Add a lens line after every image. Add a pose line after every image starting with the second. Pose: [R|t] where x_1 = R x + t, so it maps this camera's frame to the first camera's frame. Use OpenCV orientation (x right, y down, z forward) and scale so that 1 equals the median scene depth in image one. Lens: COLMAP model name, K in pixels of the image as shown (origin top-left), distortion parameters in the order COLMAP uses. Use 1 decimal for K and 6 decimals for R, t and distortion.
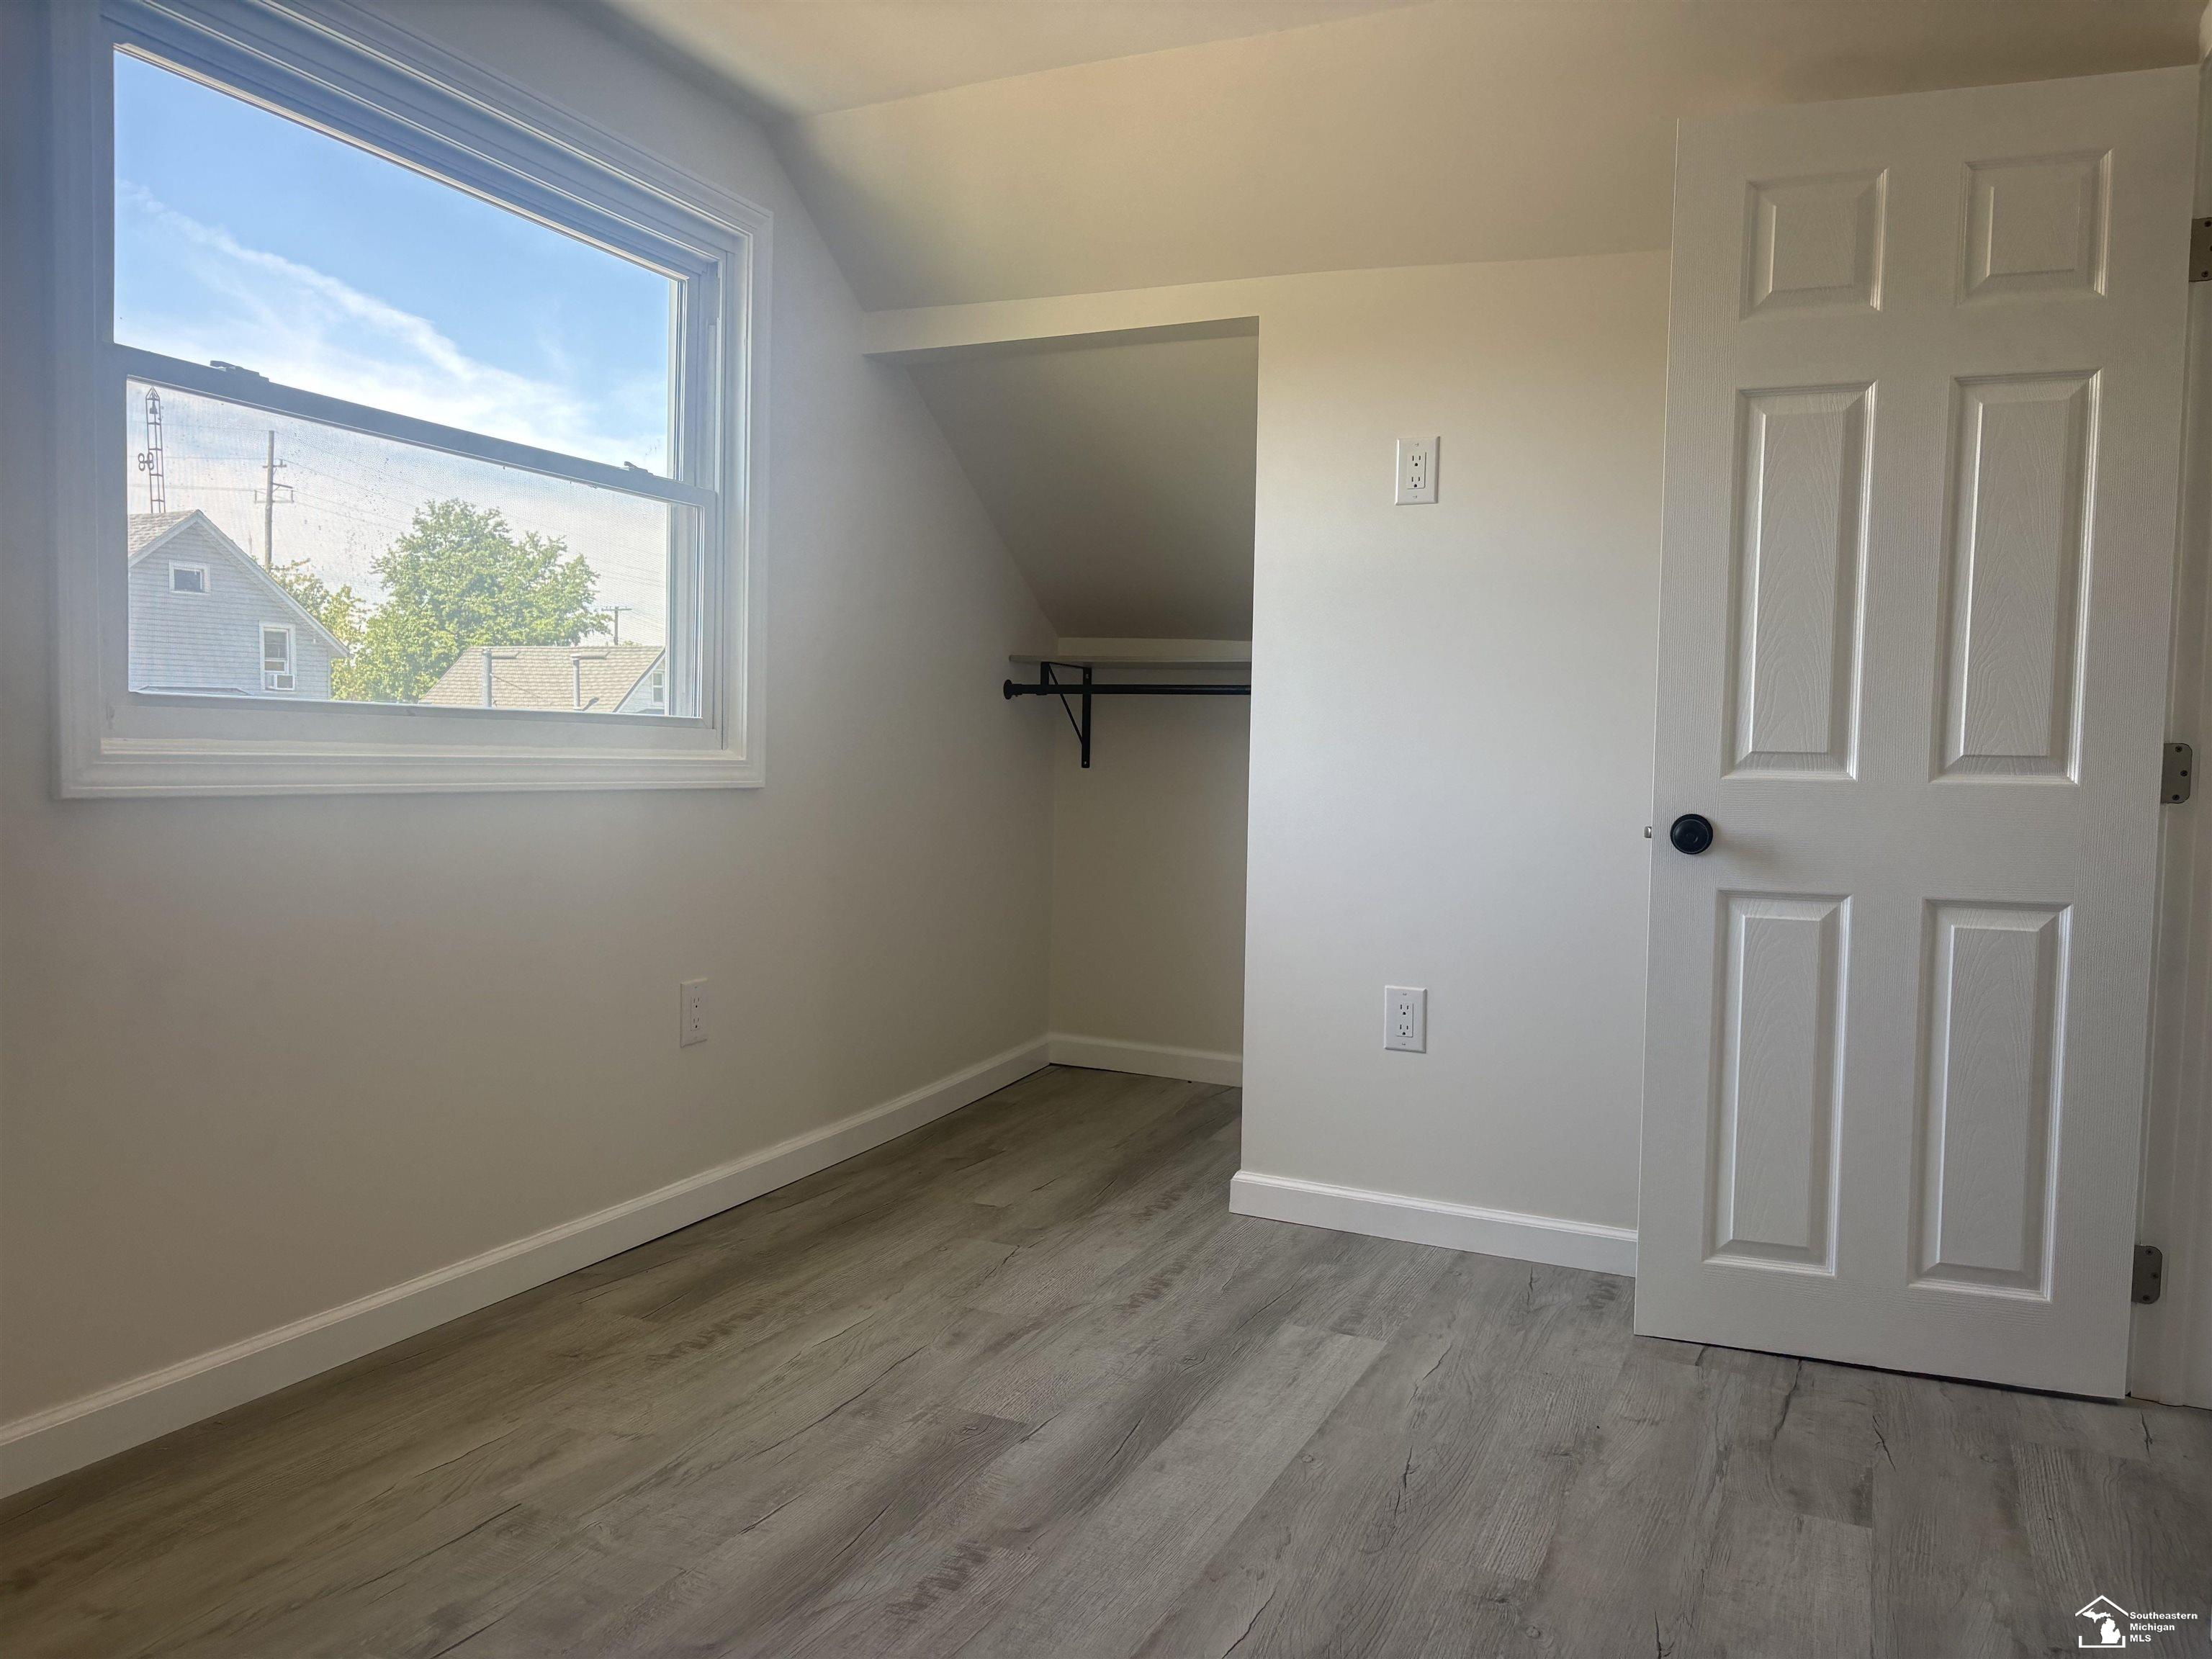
lens RADIAL K [[1669.7, 0, 1111.5], [0, 1669.7, 823.4], [0, 0, 1]] dist [0.040513, -0.049189]
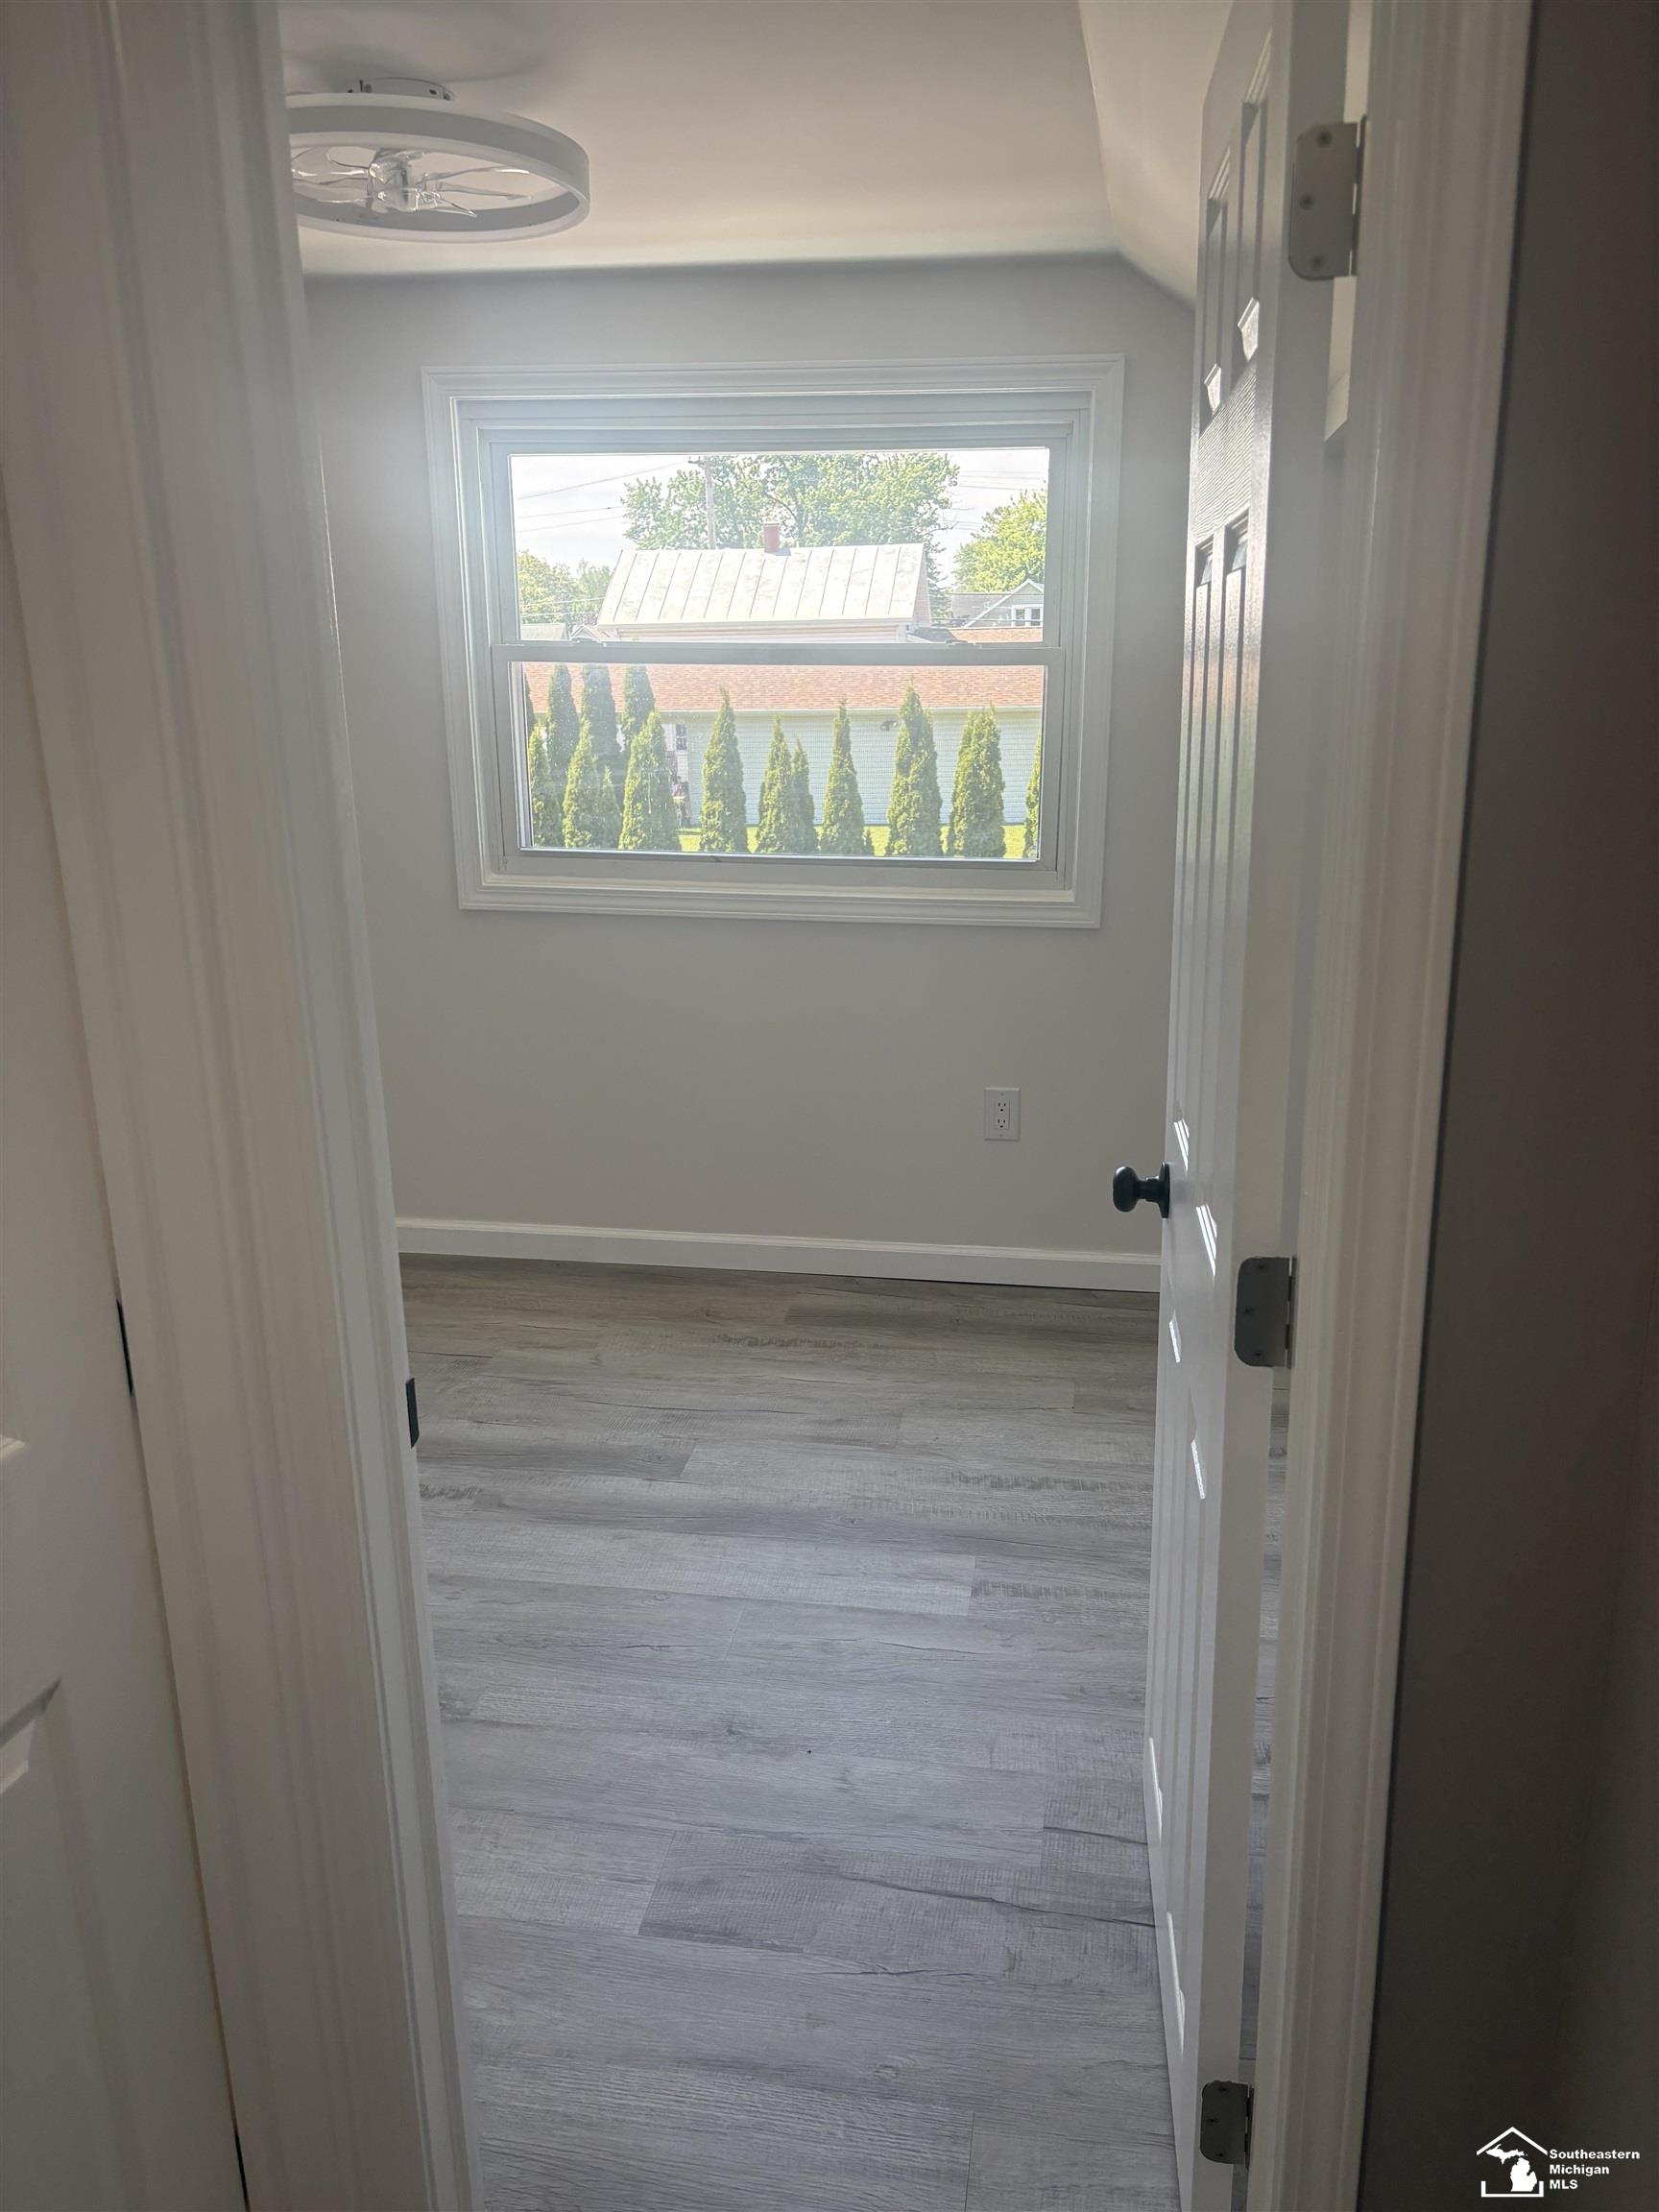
lens RADIAL K [[1669.7, 0, 838.2], [0, 1669.7, 1101.0], [0, 0, 1]] dist [0.040513, -0.049189]
pose [[0.276095, 0.238558, -0.931054, 1.028573], [-0.041931, 0.970775, 0.236301, -0.214507], [0.960215, -0.026202, 0.278029, 0.709196]]
